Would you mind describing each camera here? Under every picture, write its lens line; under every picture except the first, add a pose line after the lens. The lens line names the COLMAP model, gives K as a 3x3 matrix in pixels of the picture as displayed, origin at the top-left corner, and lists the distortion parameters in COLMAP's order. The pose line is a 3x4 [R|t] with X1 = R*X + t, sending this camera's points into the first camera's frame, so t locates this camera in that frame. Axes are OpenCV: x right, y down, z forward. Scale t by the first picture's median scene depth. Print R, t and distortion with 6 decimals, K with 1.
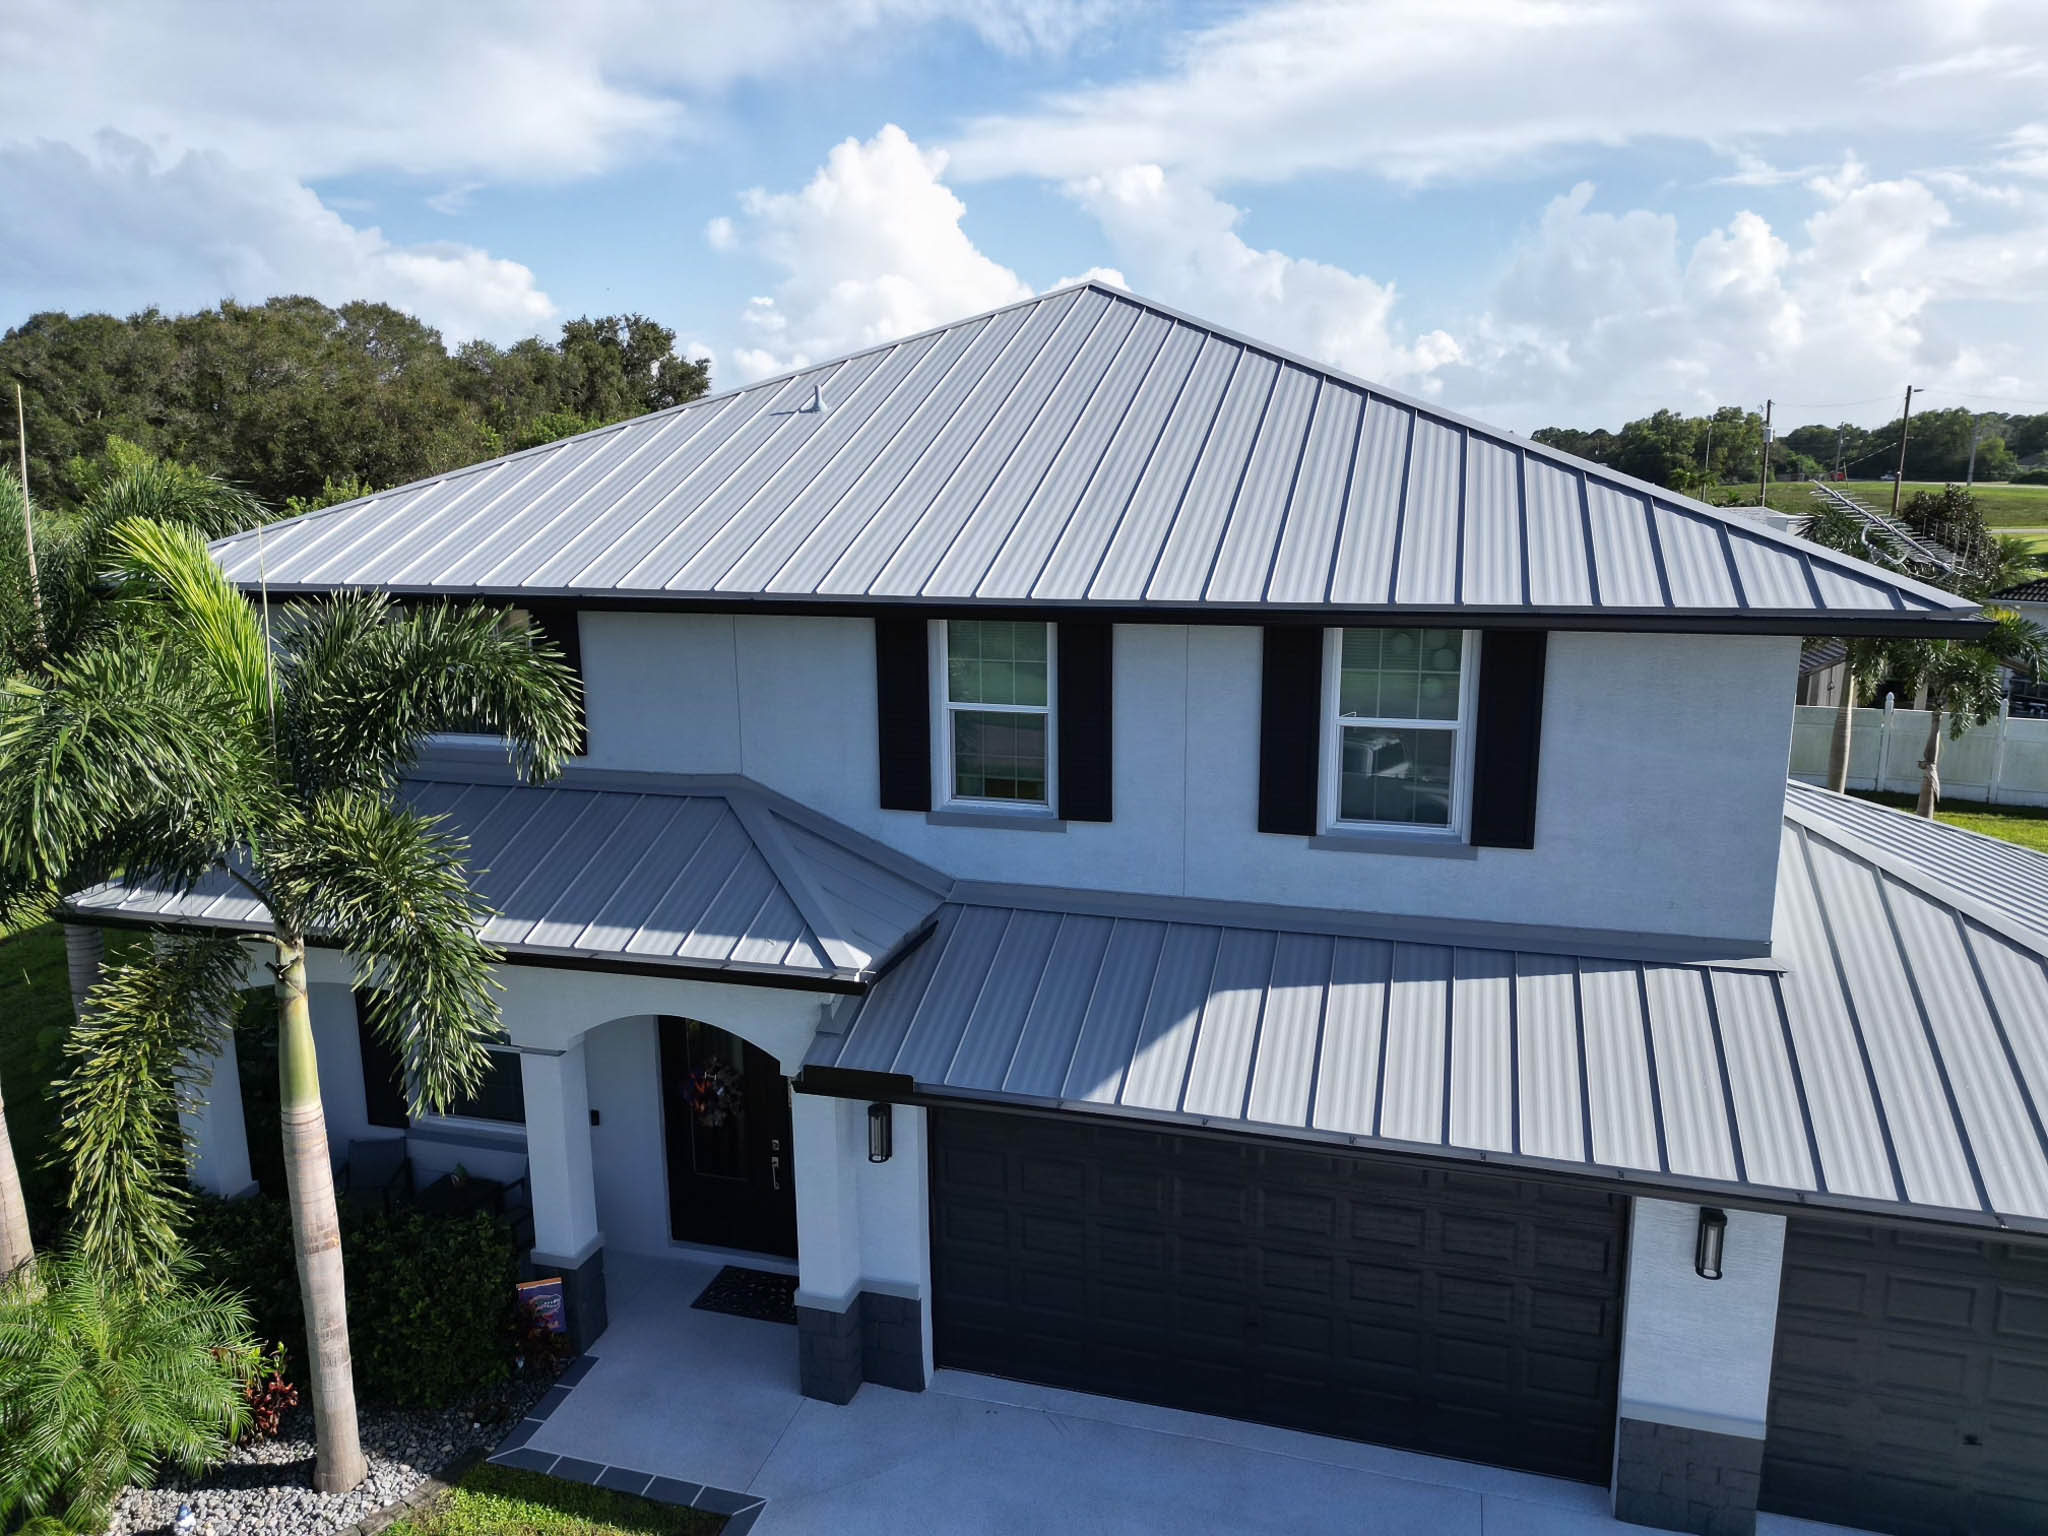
lens RADIAL K [[1448.3, 0, 1020.4], [0, 1448.3, 769.0], [0, 0, 1]] dist [0.030345, -0.010075]
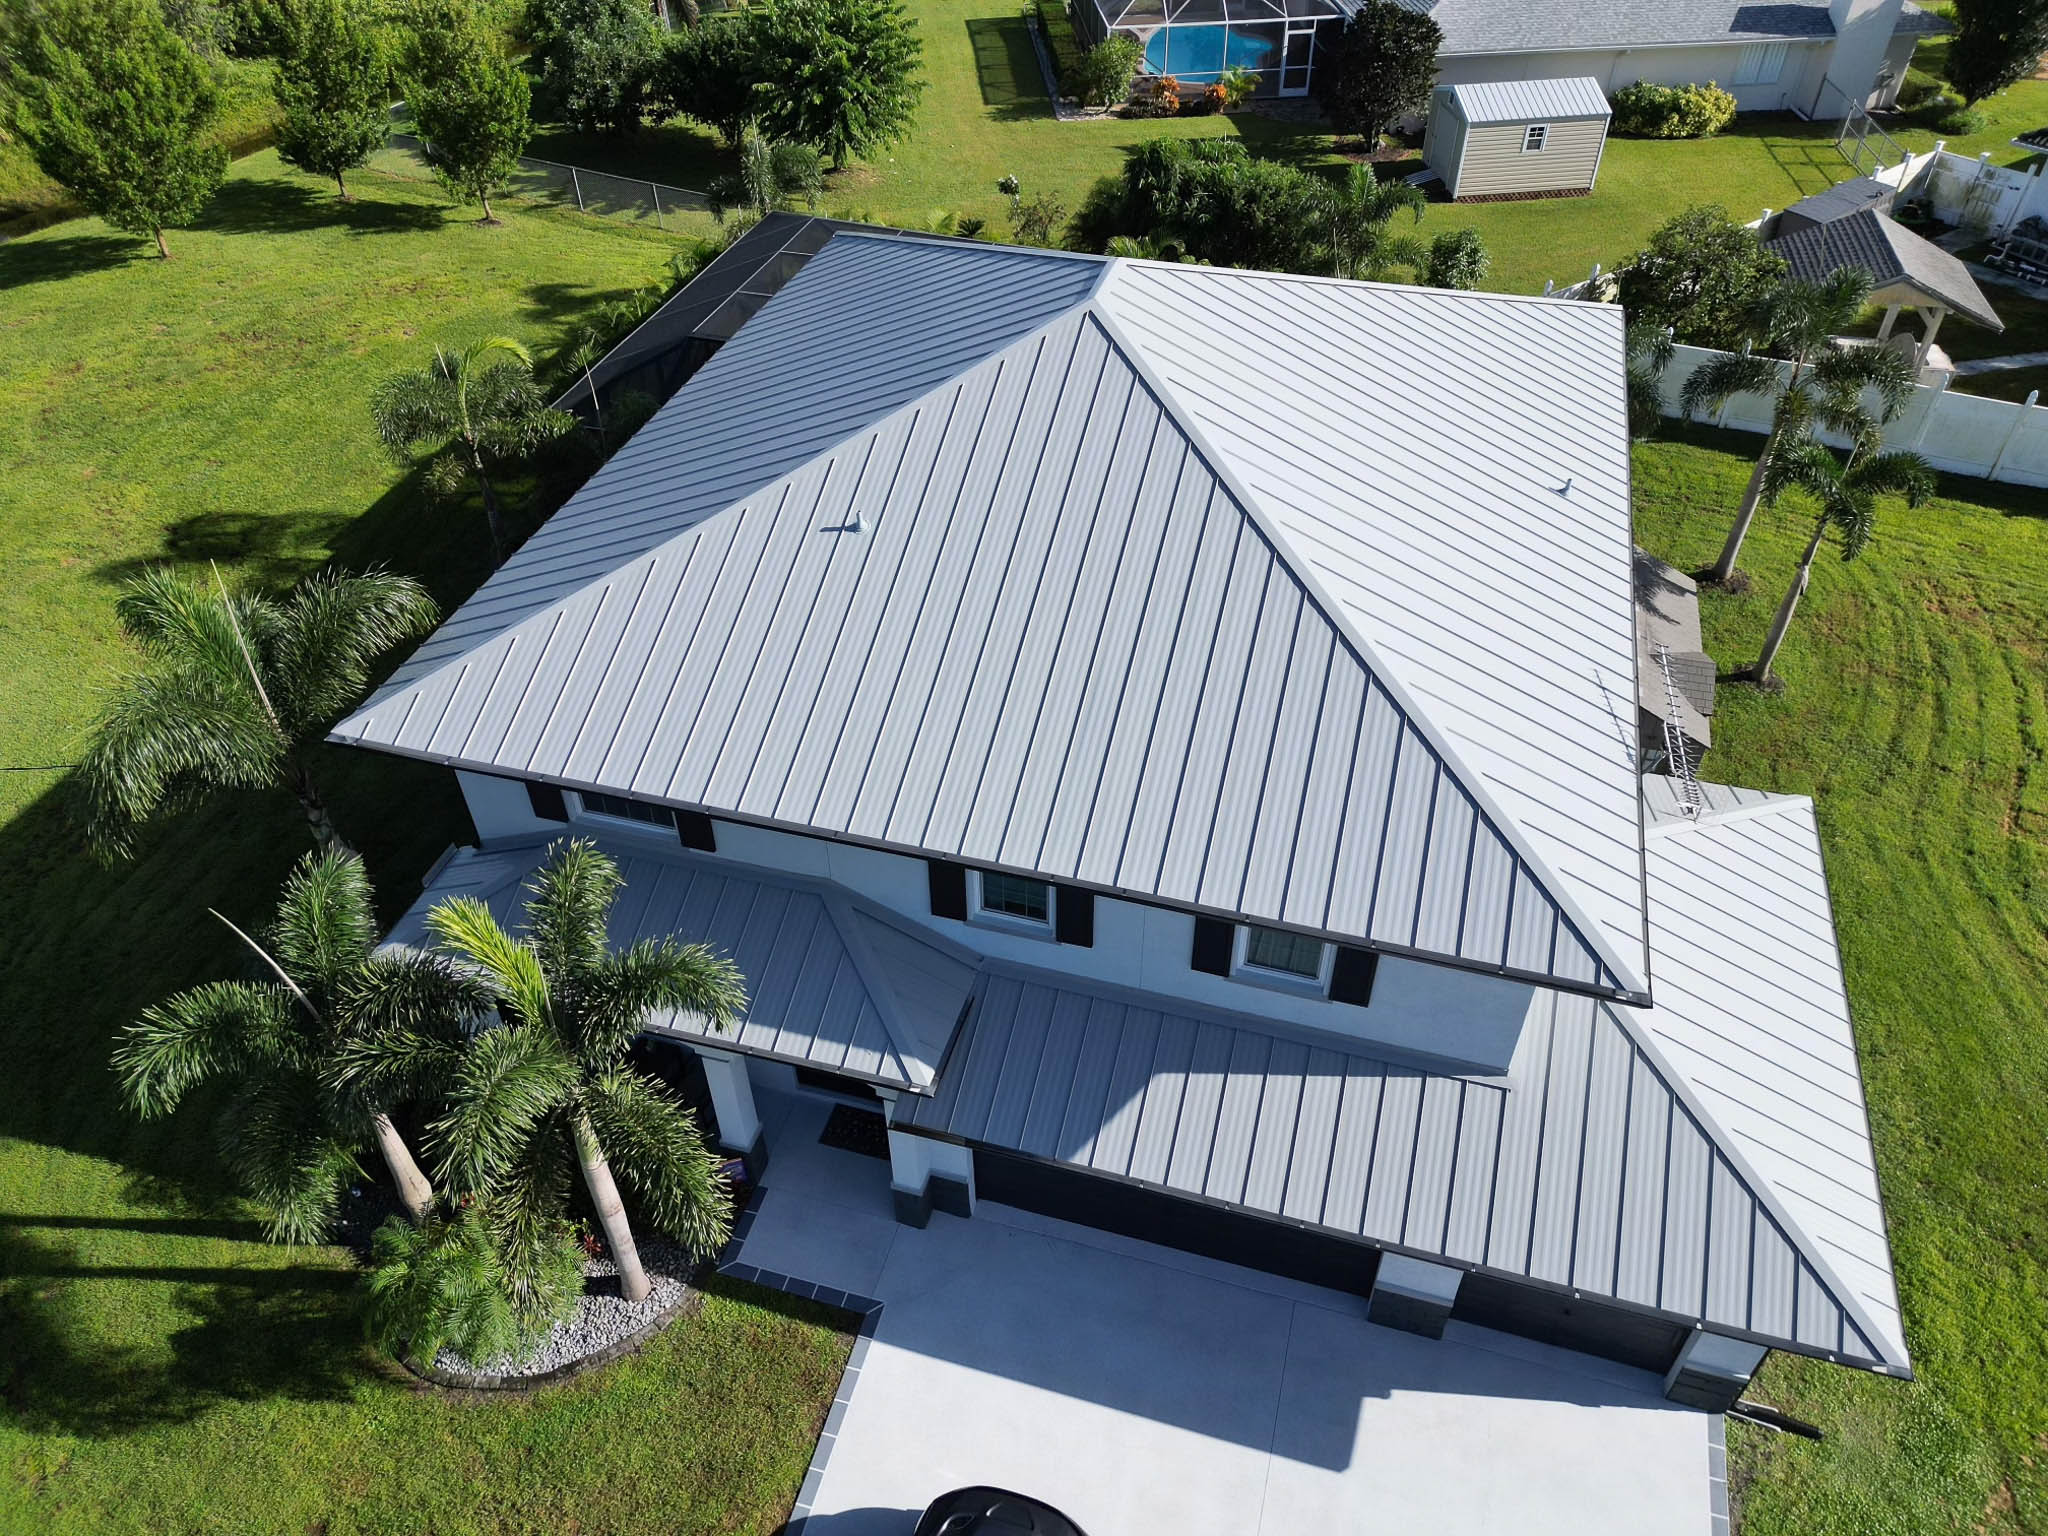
lens RADIAL K [[1448.3, 0, 1026.0], [0, 1448.3, 764.1], [0, 0, 1]] dist [0.030345, -0.010075]
pose [[0.999995, -0.003008, 0.000993, -0.005297], [0.002145, 0.873709, 0.486444, -0.912797], [-0.002331, -0.486440, 0.873711, -0.203102]]
